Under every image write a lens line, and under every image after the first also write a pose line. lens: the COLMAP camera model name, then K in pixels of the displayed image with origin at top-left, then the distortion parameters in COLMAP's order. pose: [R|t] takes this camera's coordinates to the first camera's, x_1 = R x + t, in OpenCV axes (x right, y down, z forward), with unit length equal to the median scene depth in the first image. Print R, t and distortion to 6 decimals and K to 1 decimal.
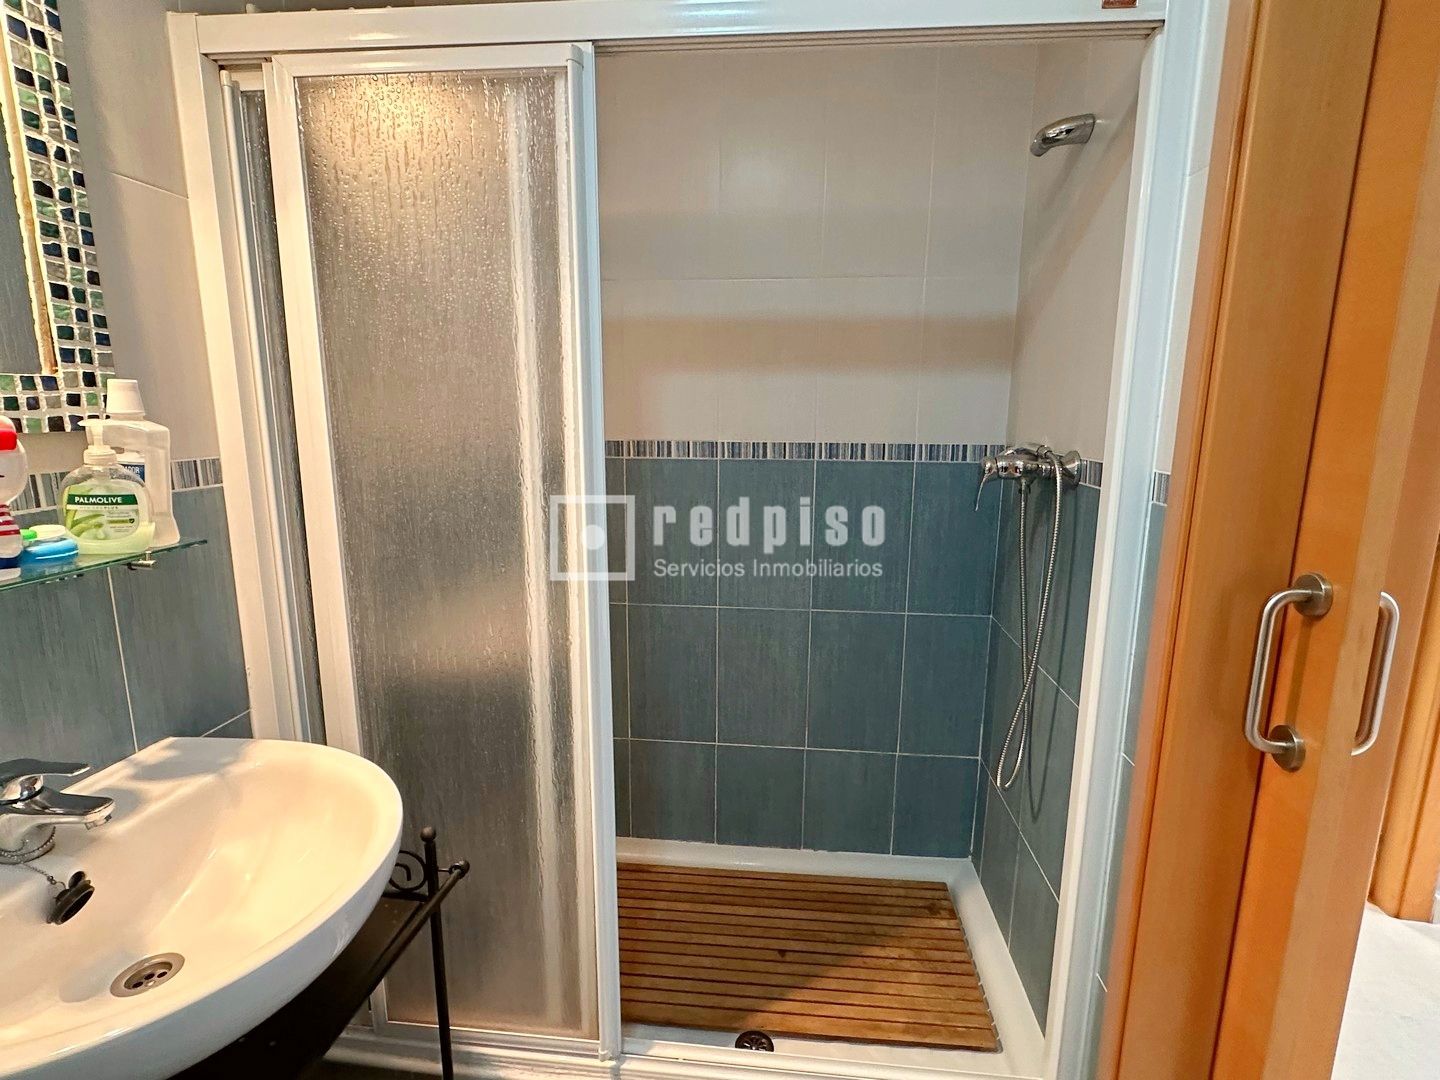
lens RADIAL K [[713.9, 0, 721.4], [0, 713.9, 543.5], [0, 0, 1]] dist [-0.005160, 0.001852]
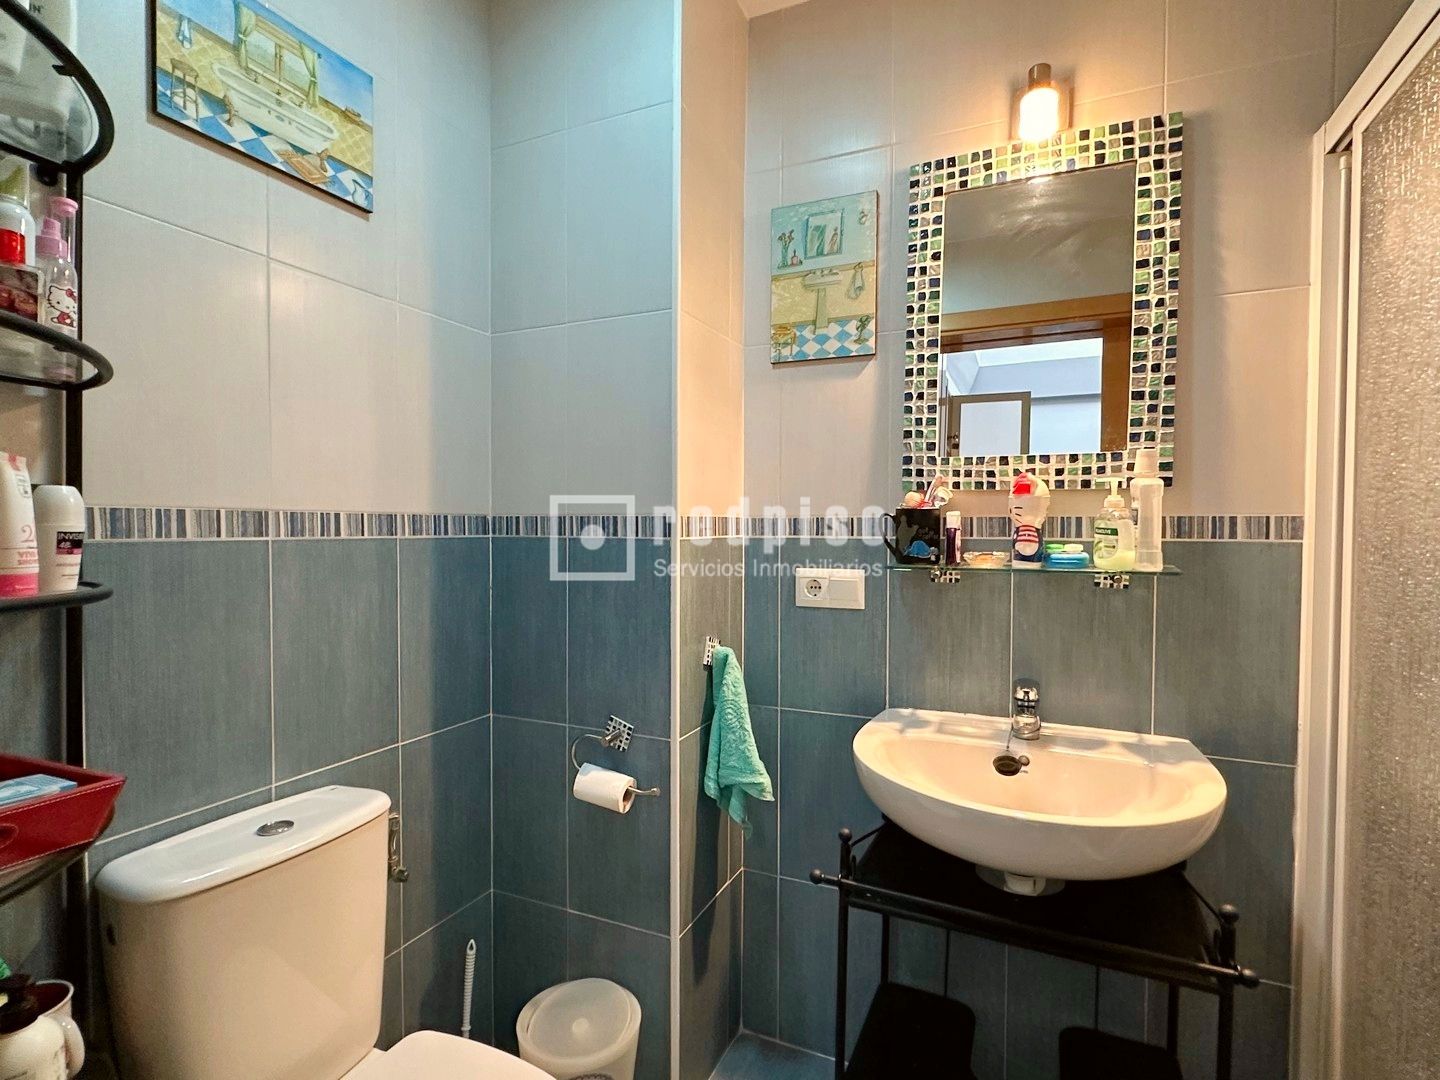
lens RADIAL K [[713.9, 0, 719.4], [0, 713.9, 538.9], [0, 0, 1]] dist [-0.005160, 0.001852]
pose [[-0.319962, 0.006957, -0.947405, 0.750353], [-0.181189, 0.981067, 0.068396, -0.001985], [0.929944, 0.193543, -0.312643, 0.692780]]
